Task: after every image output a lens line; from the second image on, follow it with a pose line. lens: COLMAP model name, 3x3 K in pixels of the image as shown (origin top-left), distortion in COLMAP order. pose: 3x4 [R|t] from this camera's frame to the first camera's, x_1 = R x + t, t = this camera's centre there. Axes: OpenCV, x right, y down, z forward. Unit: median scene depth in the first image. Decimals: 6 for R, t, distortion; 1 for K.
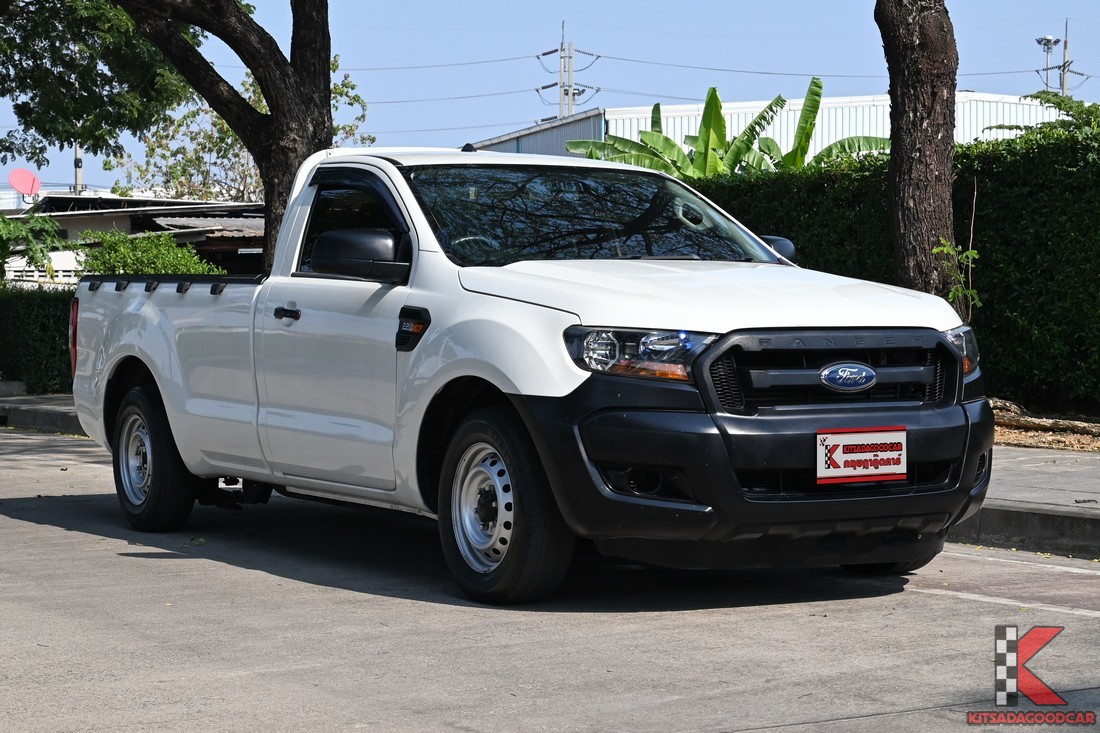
lens RADIAL K [[2185.9, 0, 550.0], [0, 2185.9, 366.5], [0, 0, 1]] dist [-0.025371, 0.453166]
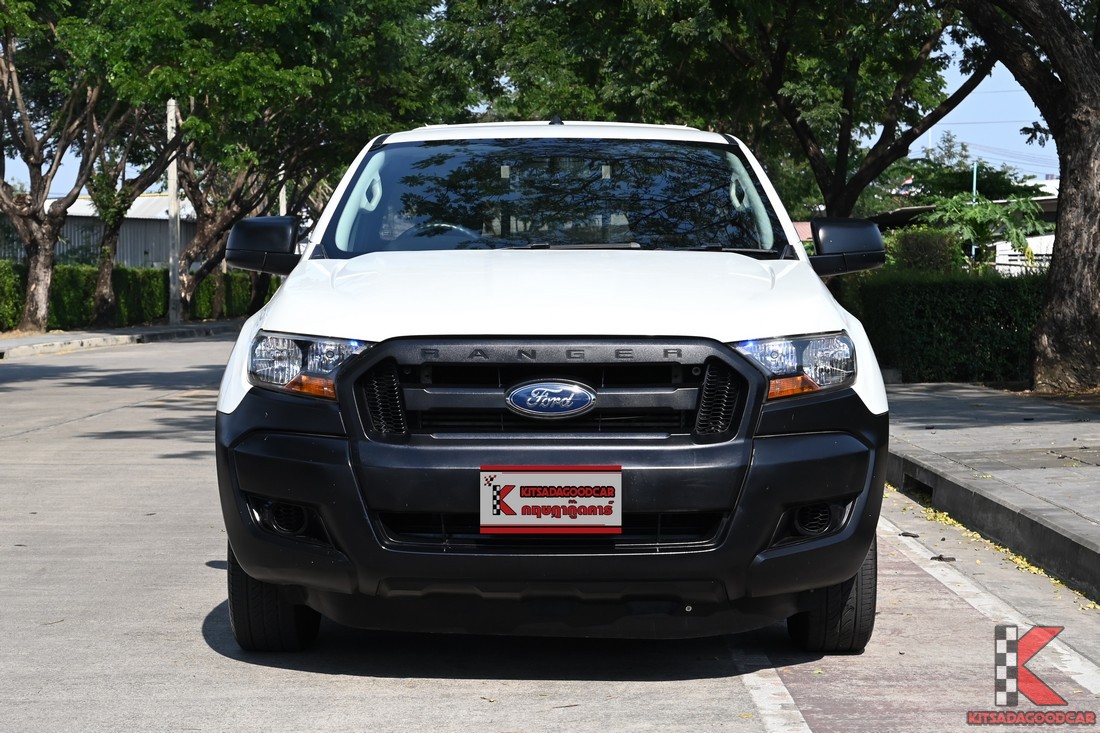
lens RADIAL K [[2185.9, 0, 550.0], [0, 2185.9, 366.5], [0, 0, 1]] dist [-0.025371, 0.453166]
pose [[0.851098, 0.020709, -0.524598, 0.549191], [-0.016463, 0.999783, 0.012759, -0.017167], [0.524748, -0.002223, 0.851255, 0.331794]]
